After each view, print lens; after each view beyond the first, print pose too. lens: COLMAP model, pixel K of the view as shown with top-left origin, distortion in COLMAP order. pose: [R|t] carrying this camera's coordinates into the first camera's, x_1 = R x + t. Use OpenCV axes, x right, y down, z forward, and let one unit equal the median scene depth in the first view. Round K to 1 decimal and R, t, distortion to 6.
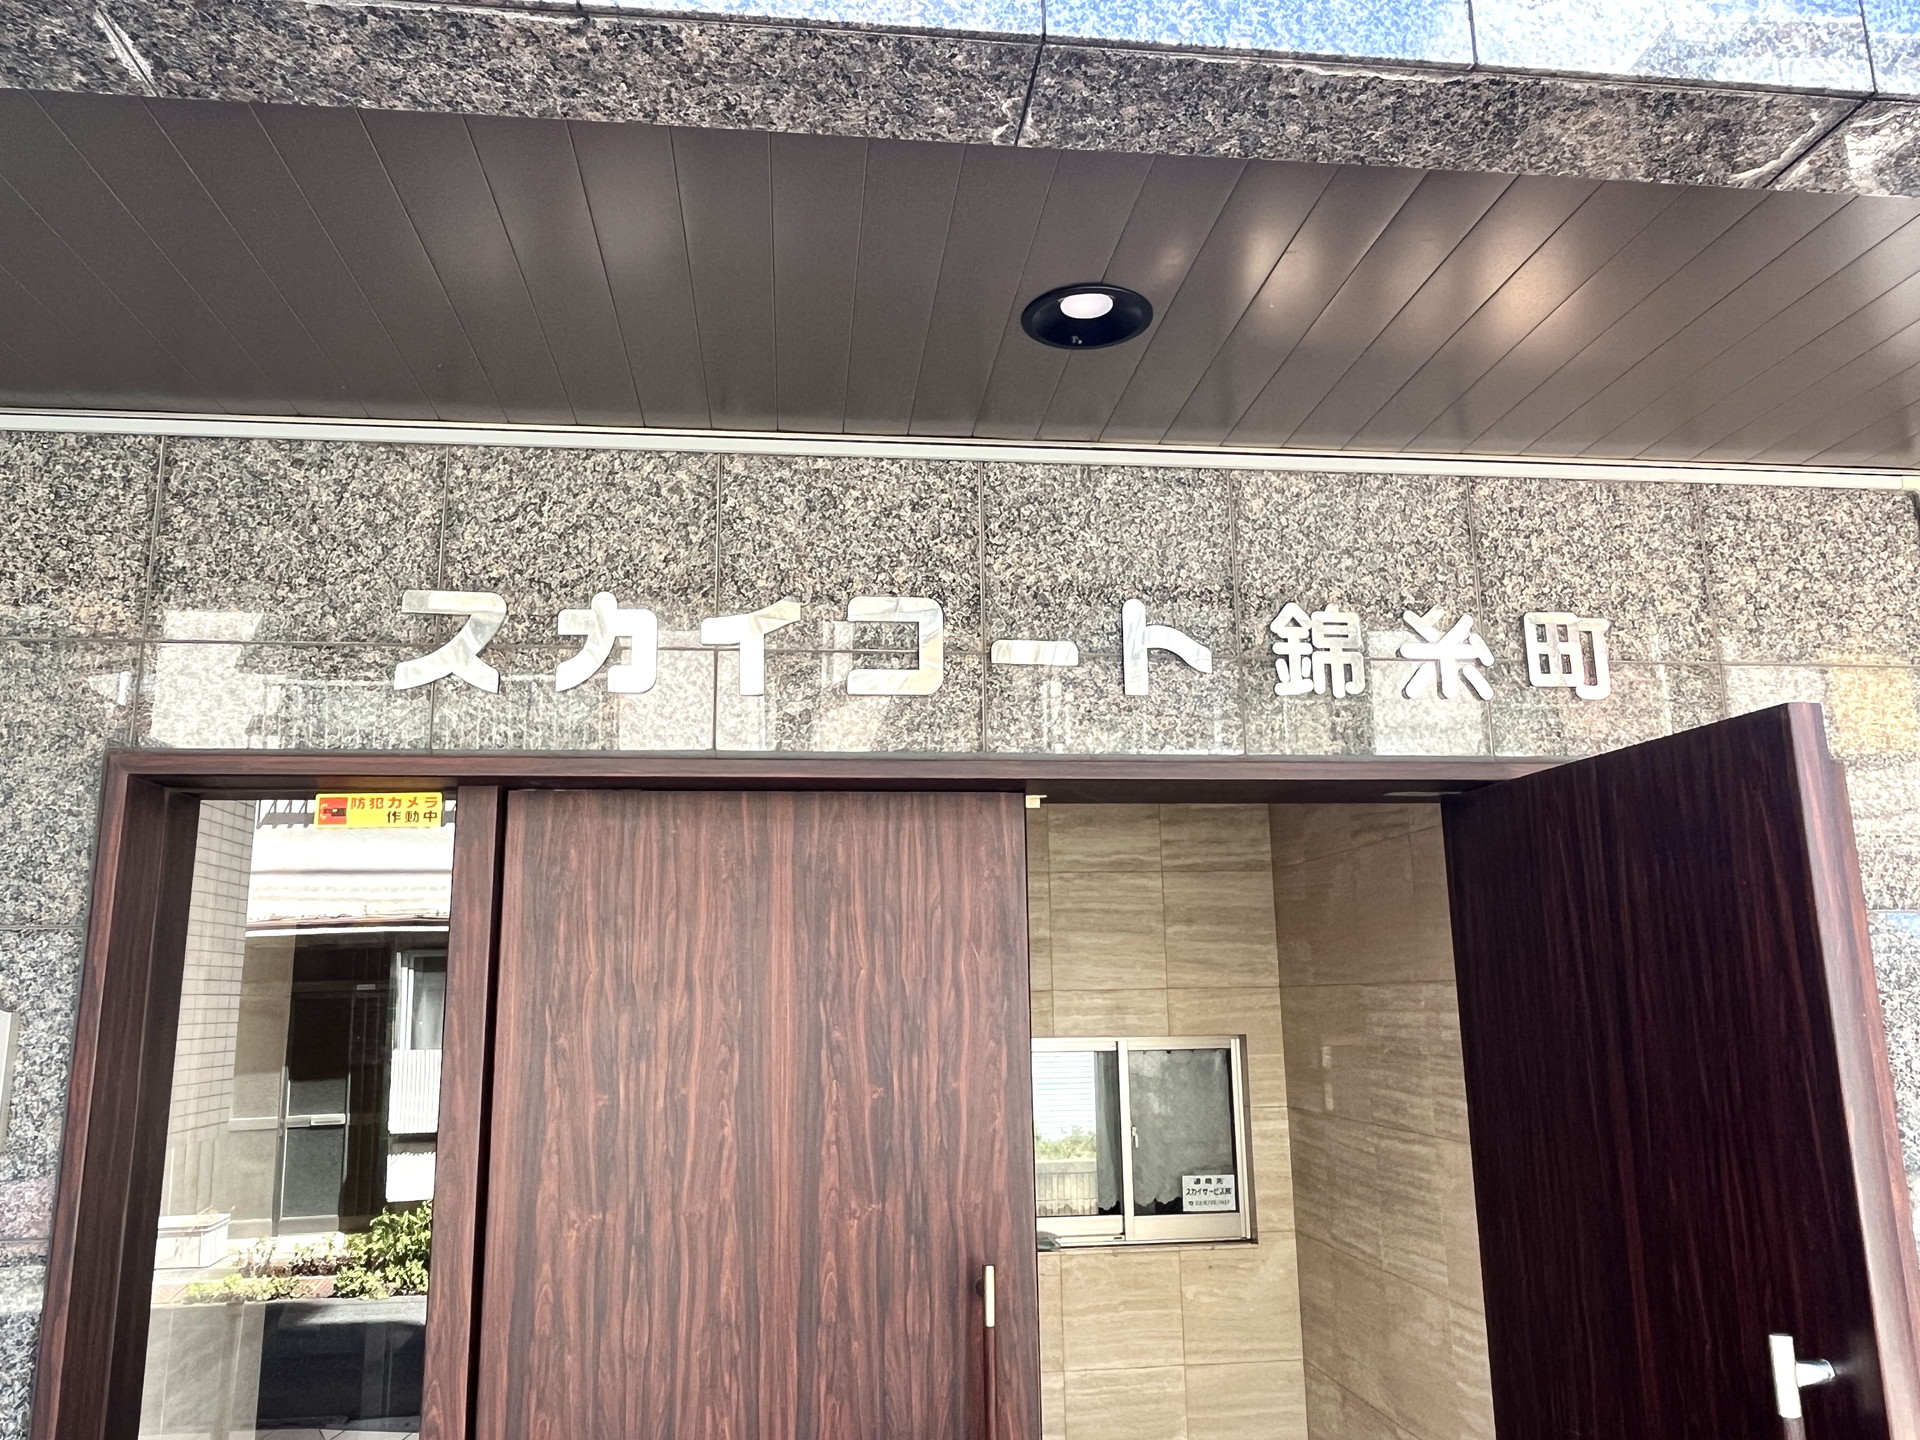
lens RADIAL K [[1353.2, 0, 946.0], [0, 1353.2, 711.9], [0, 0, 1]] dist [-0.009415, -0.000499]
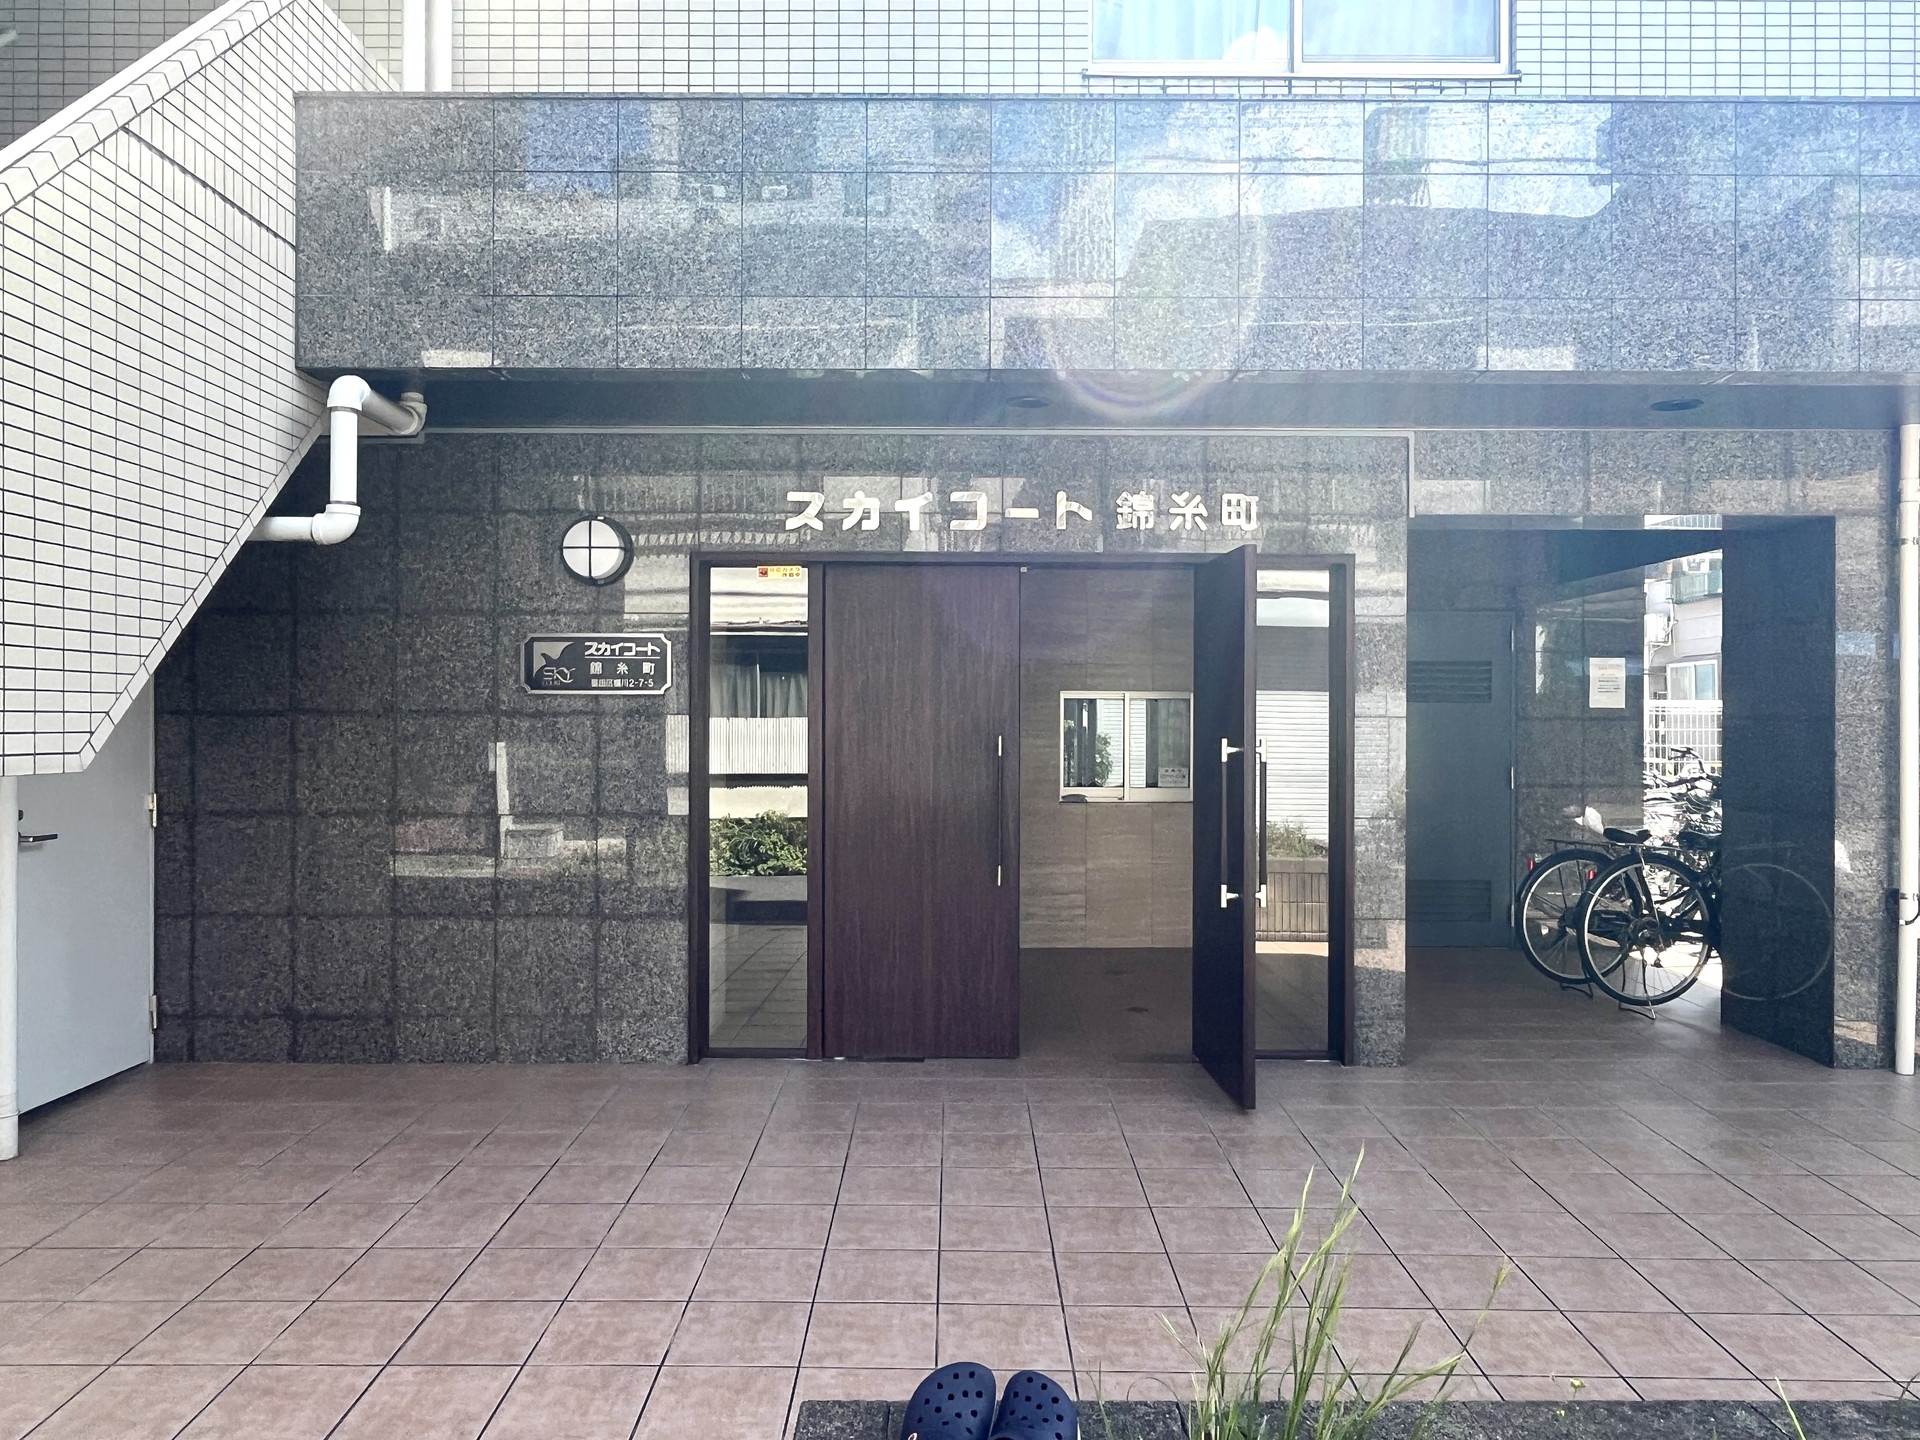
lens RADIAL K [[1295.1, 0, 958.9], [0, 1295.1, 714.6], [0, 0, 1]] dist [-0.003602, 0.000133]
pose [[0.994366, 0.017753, -0.104500, 0.208144], [0.004646, 0.977628, 0.210291, -0.185244], [0.105895, -0.209591, 0.972038, -1.487500]]
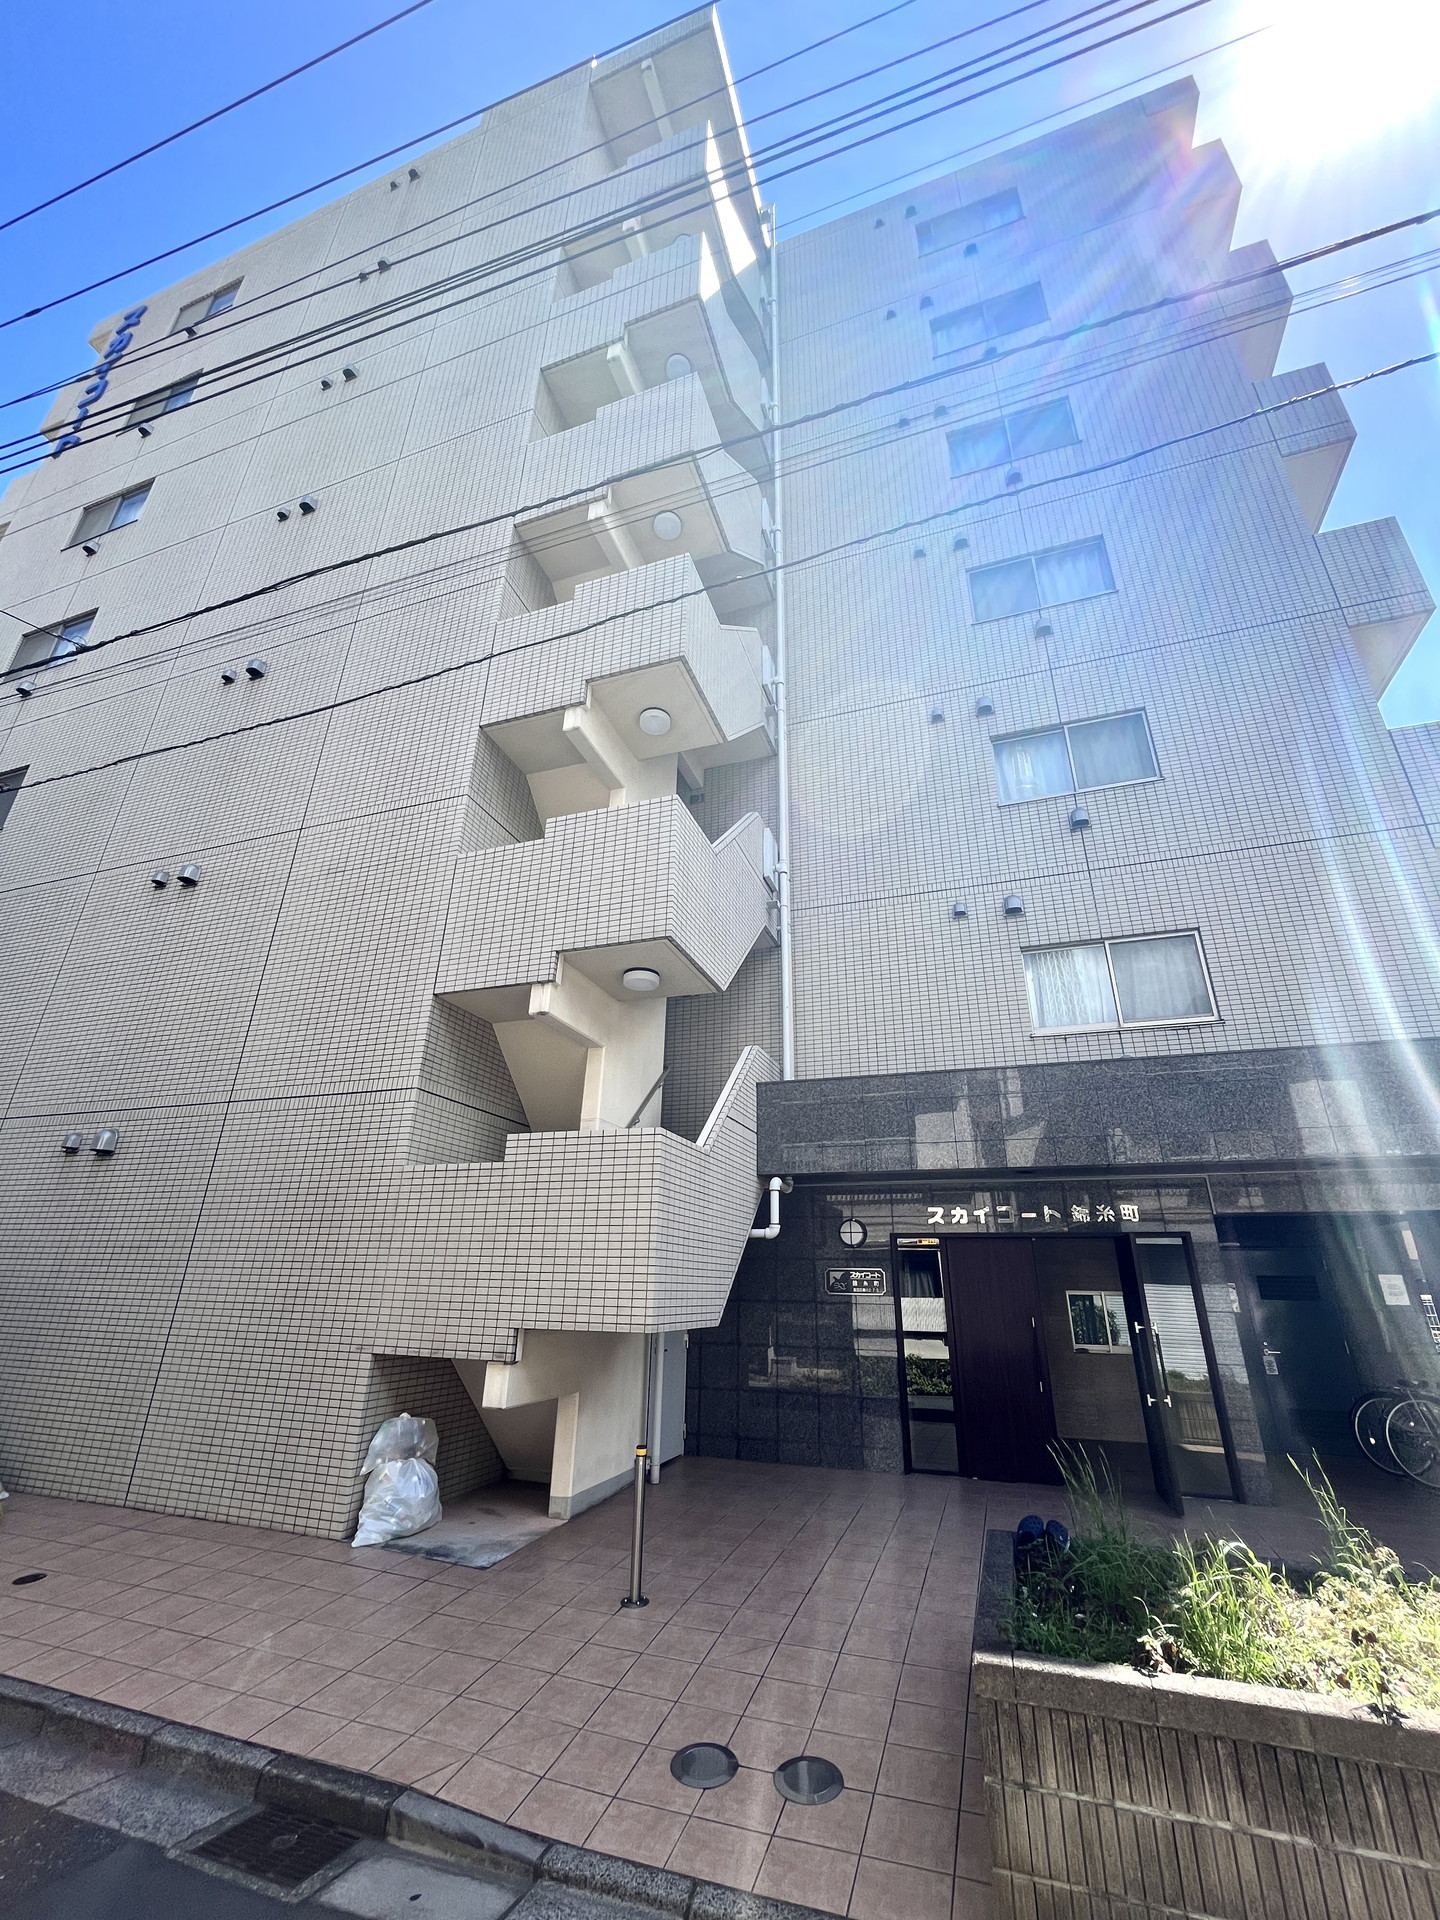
lens RADIAL K [[779.7, 0, 716.7], [0, 779.7, 949.6], [0, 0, 1]] dist [-0.009299, -0.000154]
pose [[0.901973, -0.142612, -0.407563, 0.394697], [0.061516, 0.976697, -0.205619, -0.577522], [0.427389, 0.160391, 0.889727, -2.936703]]
